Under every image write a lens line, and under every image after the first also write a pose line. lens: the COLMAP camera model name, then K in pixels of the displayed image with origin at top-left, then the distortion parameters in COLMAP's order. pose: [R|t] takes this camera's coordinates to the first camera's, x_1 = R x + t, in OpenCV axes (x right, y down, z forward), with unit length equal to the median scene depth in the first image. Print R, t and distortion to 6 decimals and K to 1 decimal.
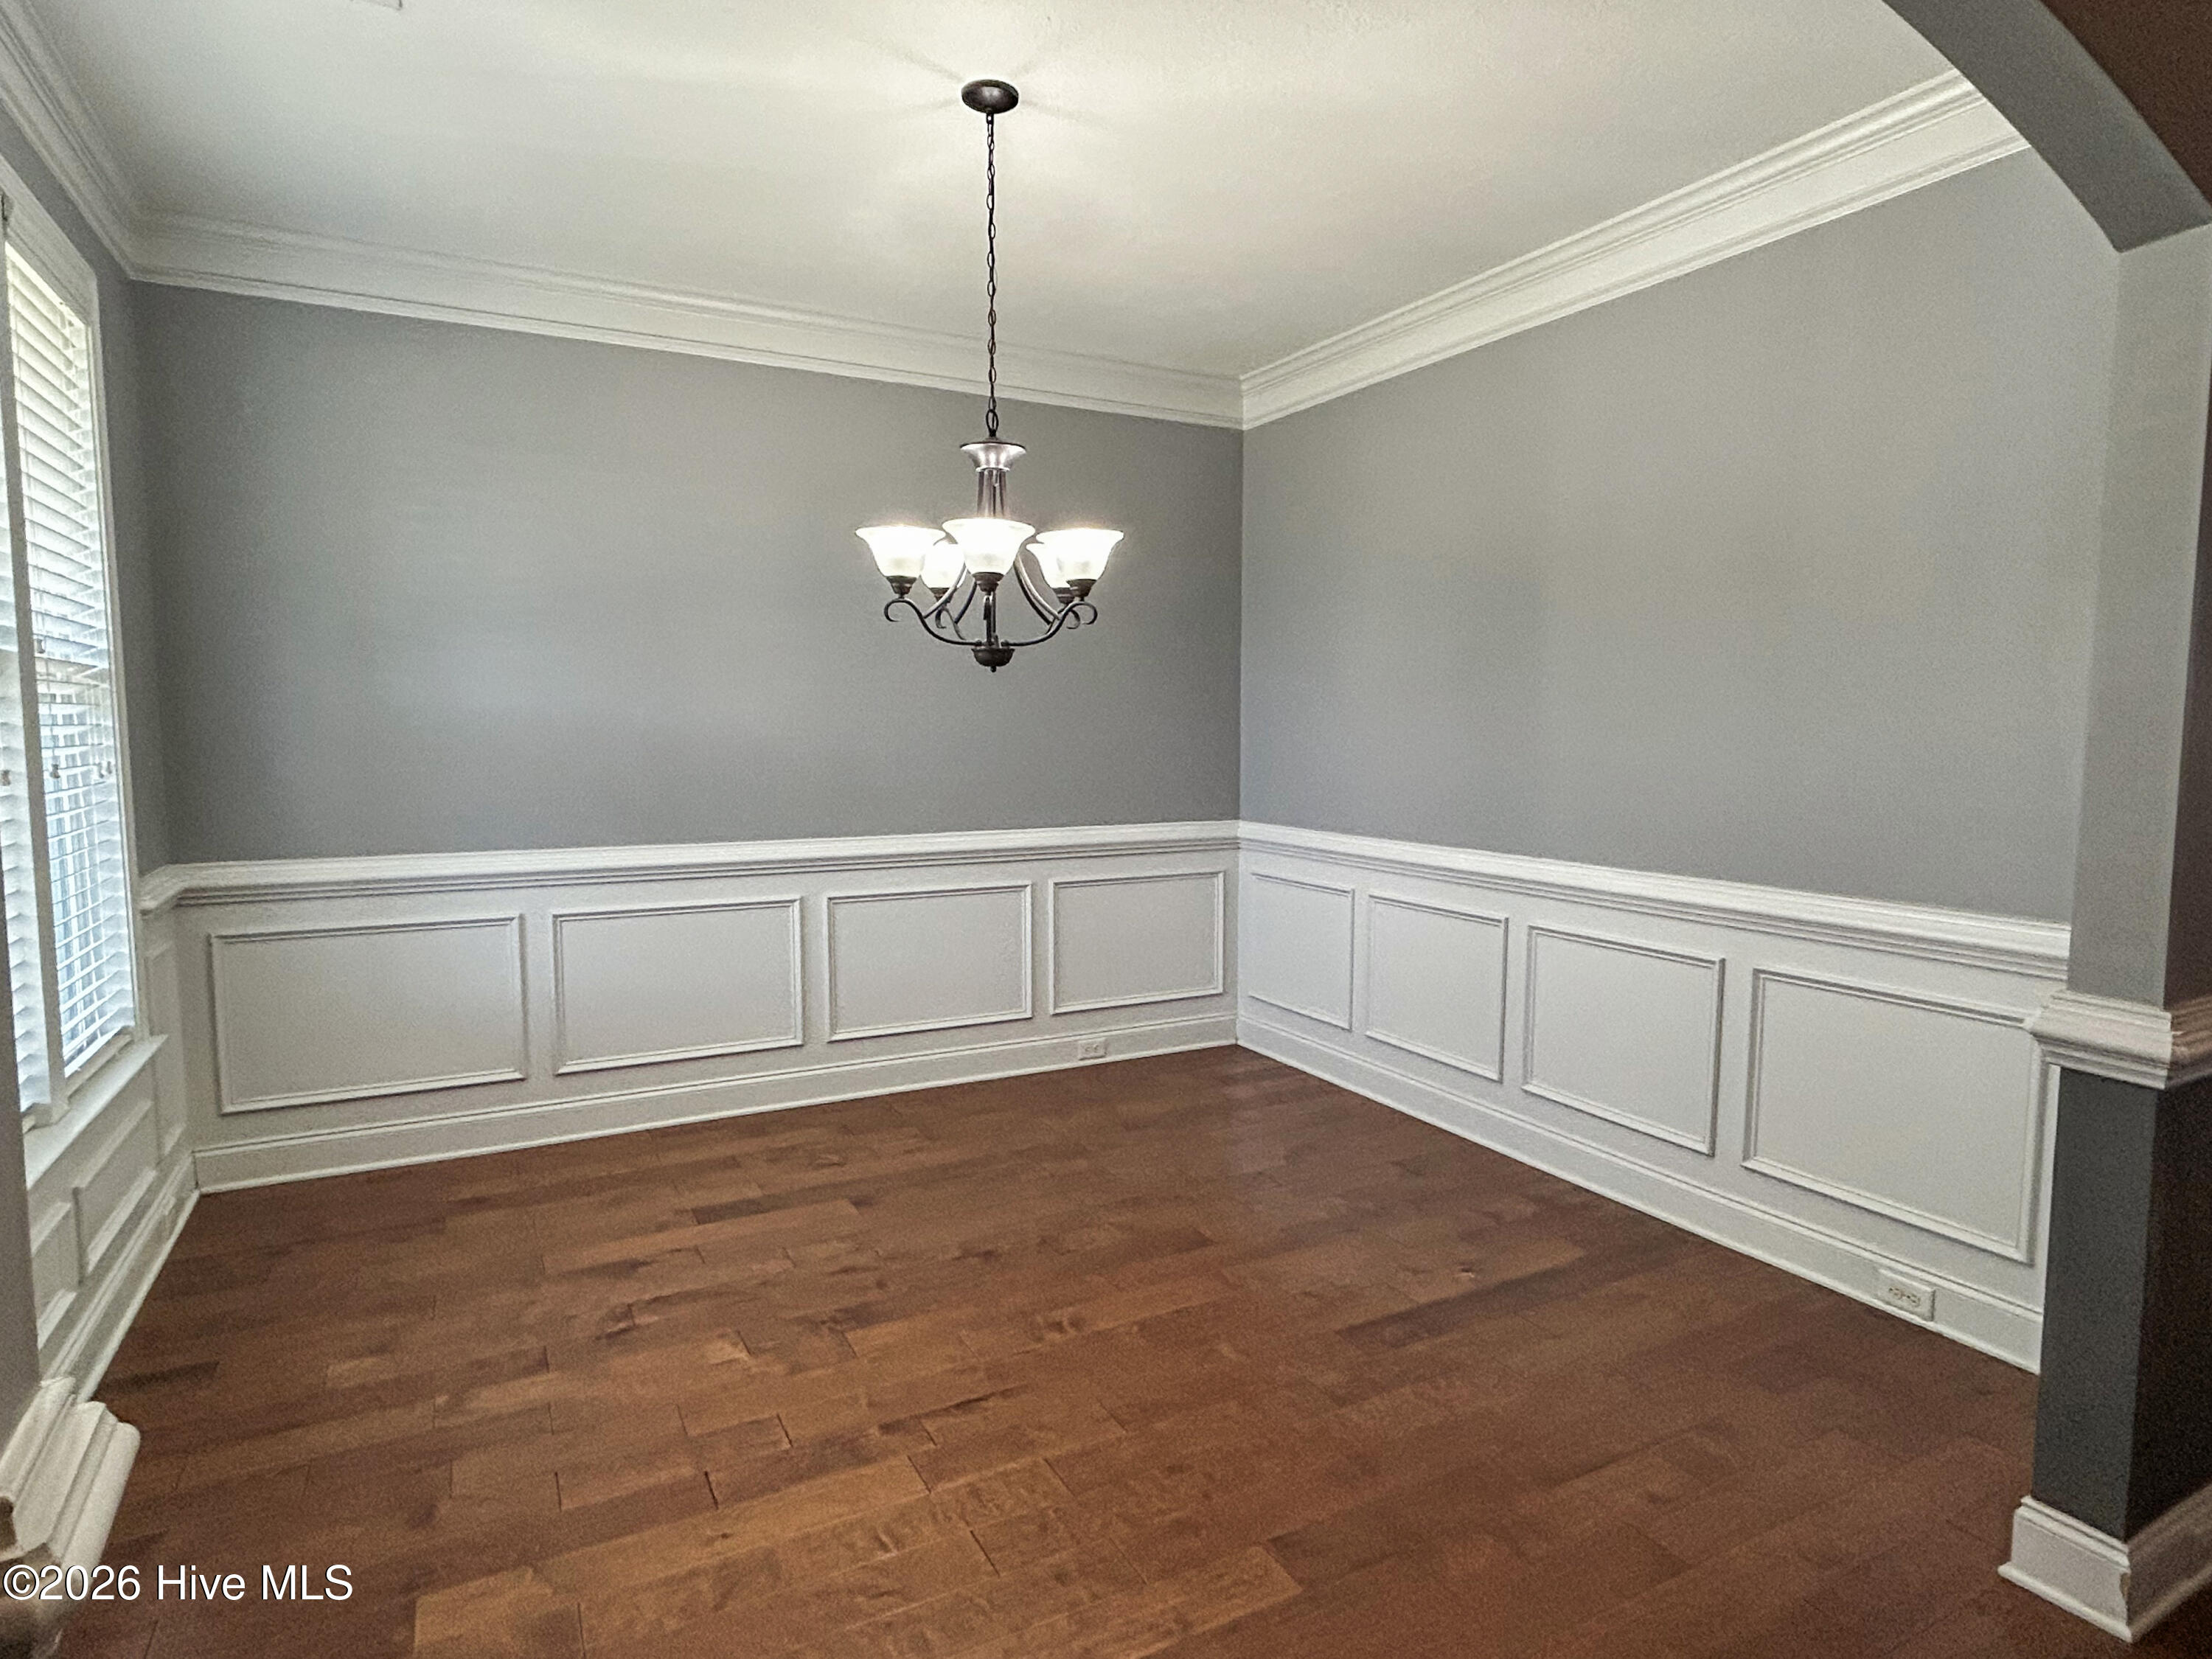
lens RADIAL K [[1224.7, 0, 1122.1], [0, 1224.7, 846.9], [0, 0, 1]] dist [0.005420, 0.001410]
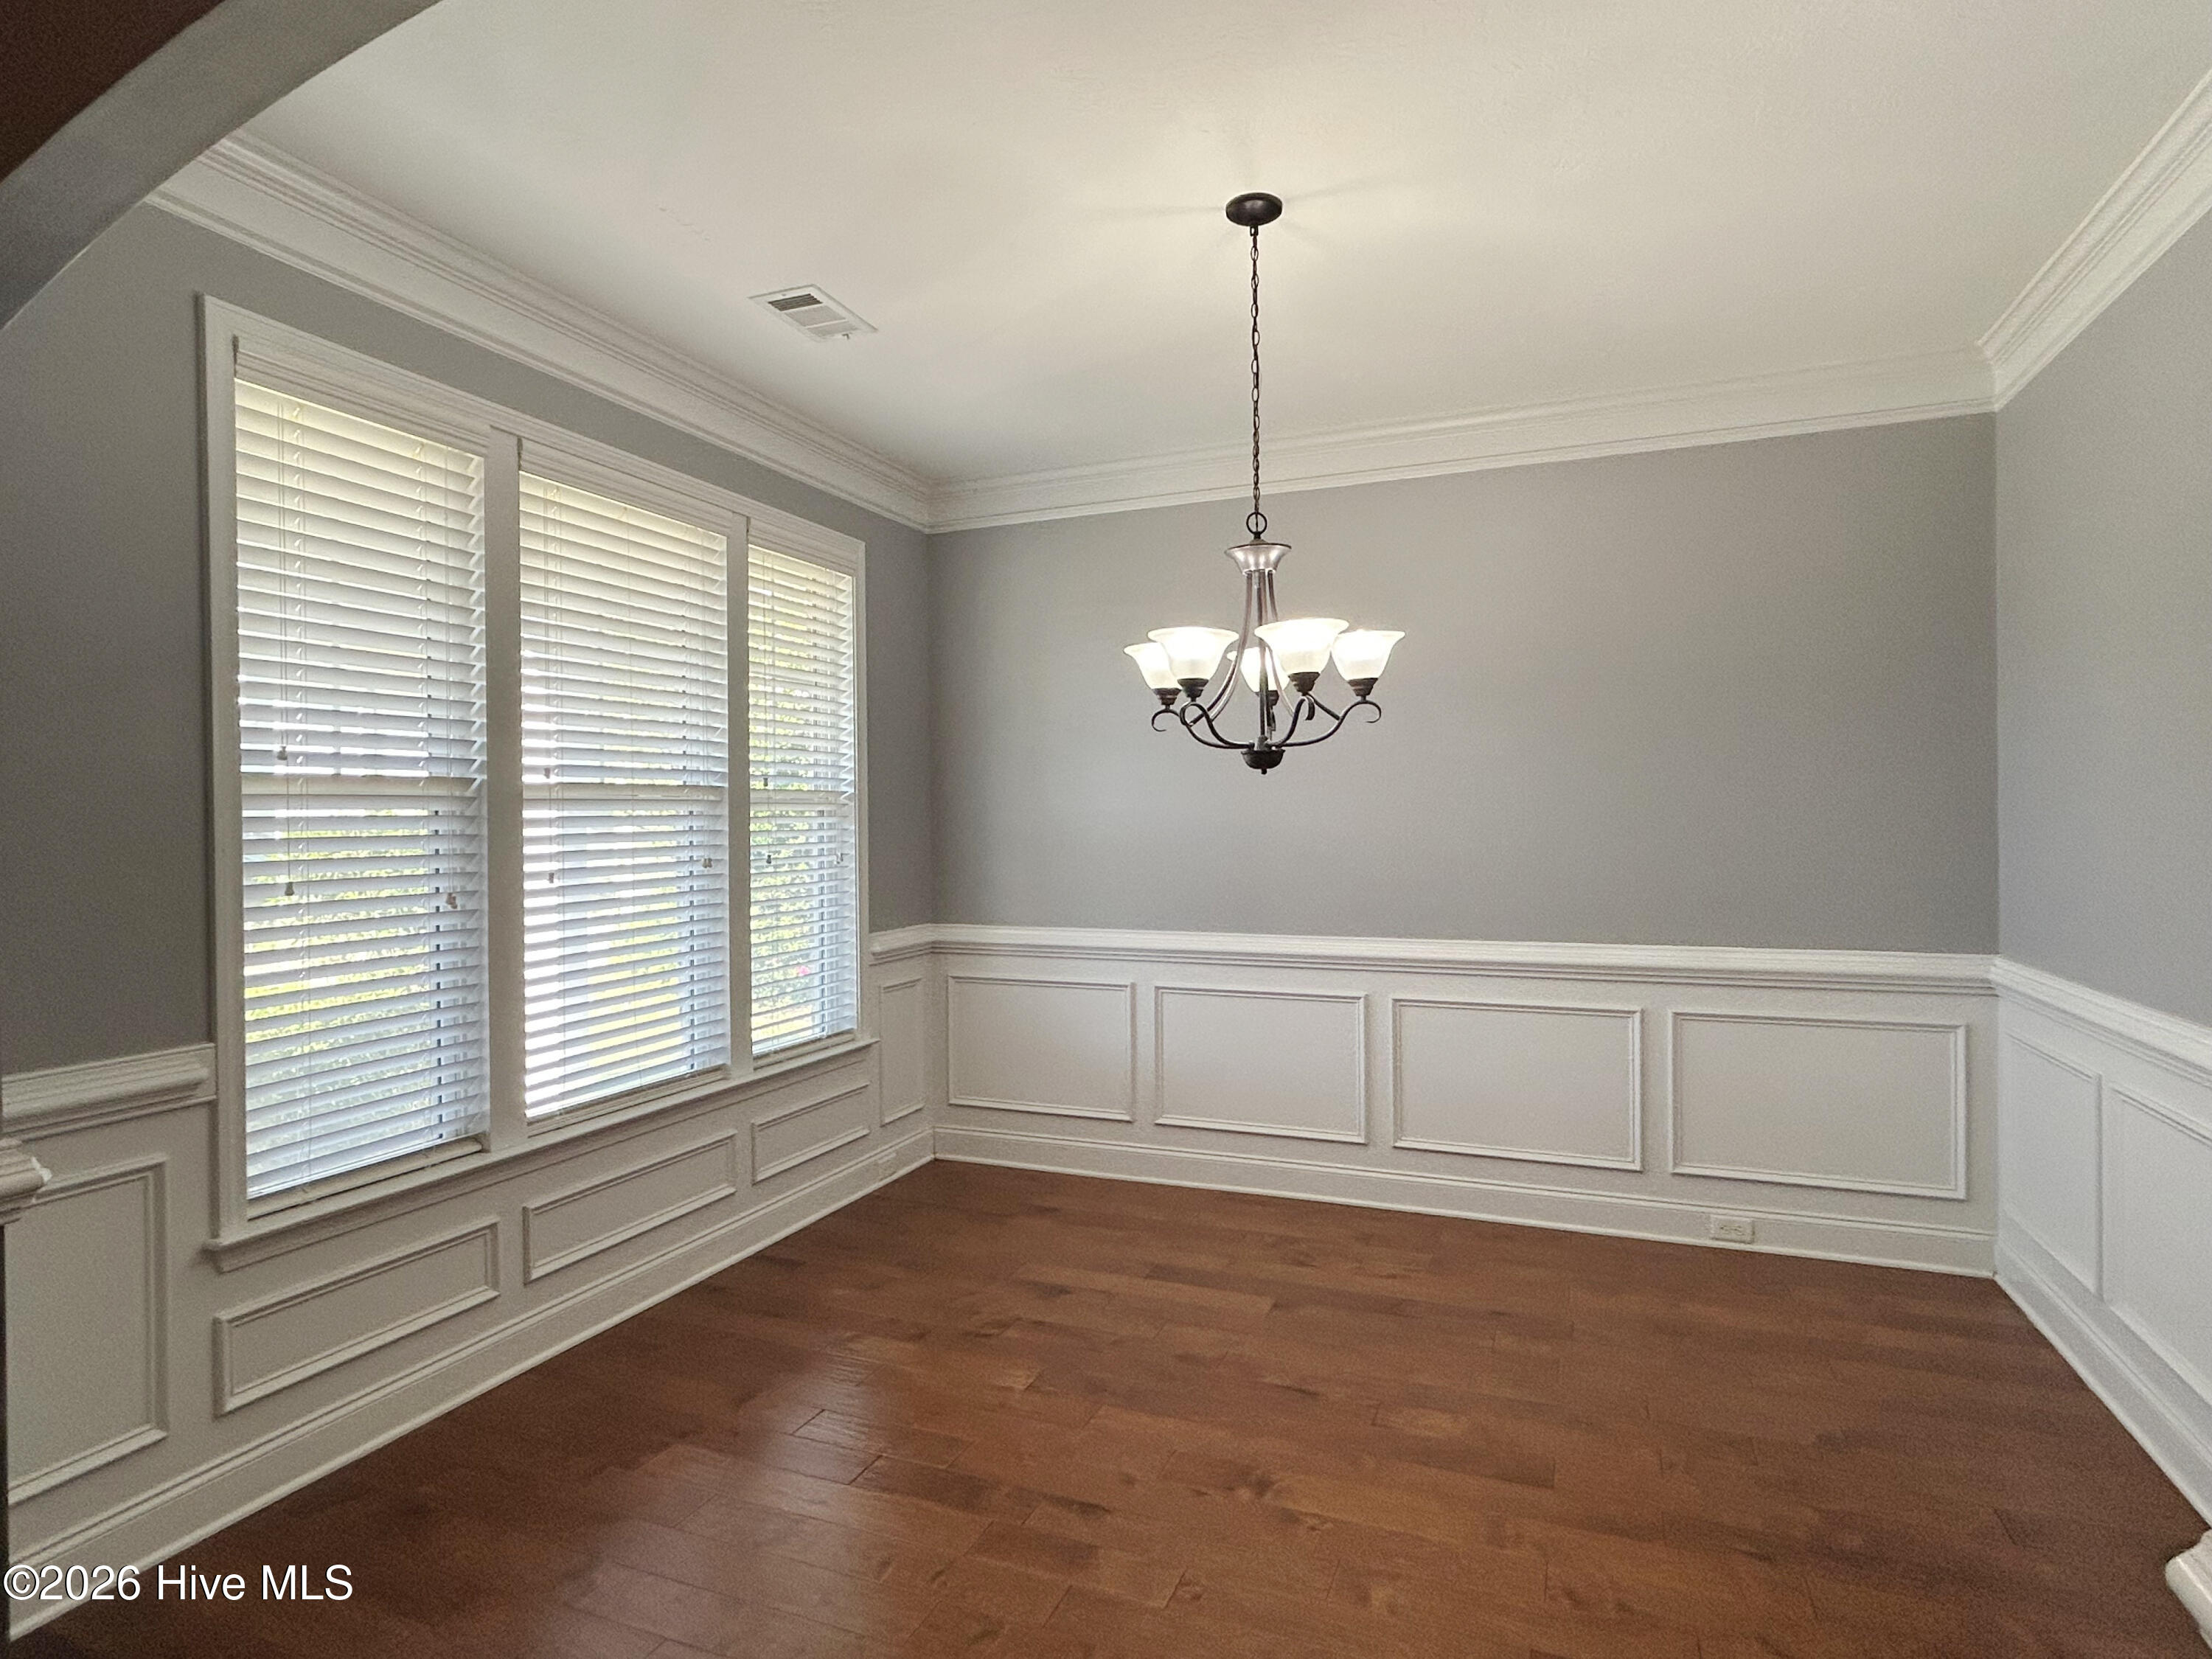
lens RADIAL K [[1224.7, 0, 1117.4], [0, 1224.7, 836.6], [0, 0, 1]] dist [0.005420, 0.001410]
pose [[0.633839, 0.003532, -0.773457, 0.431141], [-0.068574, 0.996308, -0.051646, -0.025308], [0.770419, 0.085774, 0.631741, 0.220816]]
